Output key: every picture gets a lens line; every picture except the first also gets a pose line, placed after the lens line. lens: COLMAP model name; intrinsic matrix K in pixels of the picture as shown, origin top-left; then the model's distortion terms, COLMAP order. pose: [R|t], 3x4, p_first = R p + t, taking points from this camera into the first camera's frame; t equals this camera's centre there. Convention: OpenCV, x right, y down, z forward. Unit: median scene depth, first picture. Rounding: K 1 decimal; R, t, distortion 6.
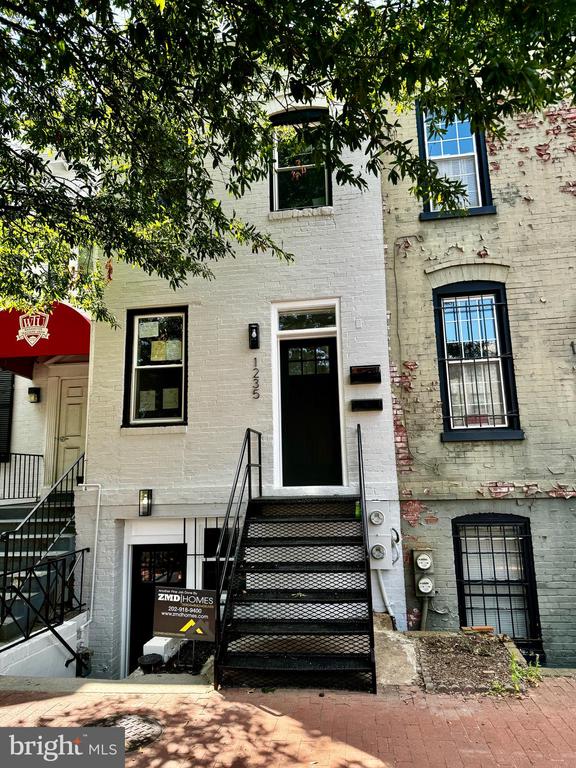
lens RADIAL K [[548.7, 0, 284.6], [0, 548.7, 385.5], [0, 0, 1]] dist [0.059039, -0.049169]
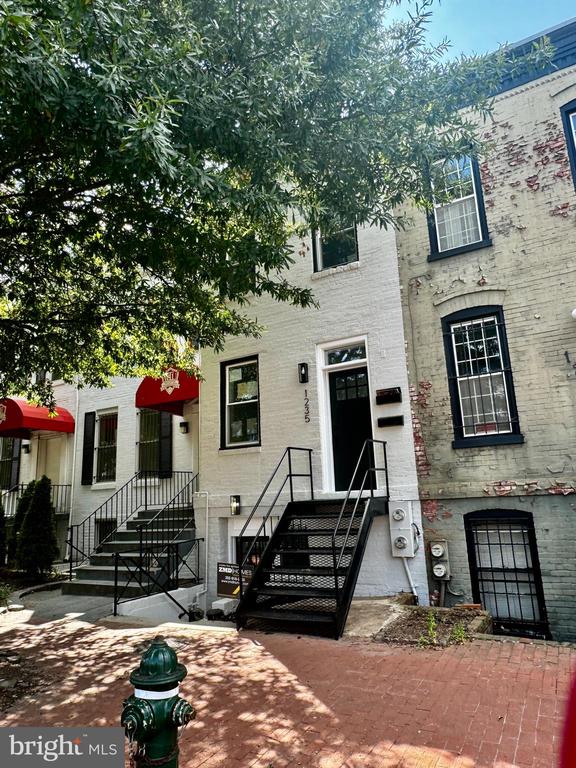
lens RADIAL K [[518.1, 0, 287.0], [0, 518.1, 388.0], [0, 0, 1]] dist [0.002352, 0.019630]
pose [[0.933080, -0.092218, -0.347645, 0.333965], [0.083200, 0.995697, -0.040816, -0.009866], [0.349913, 0.009161, 0.936738, -0.142983]]
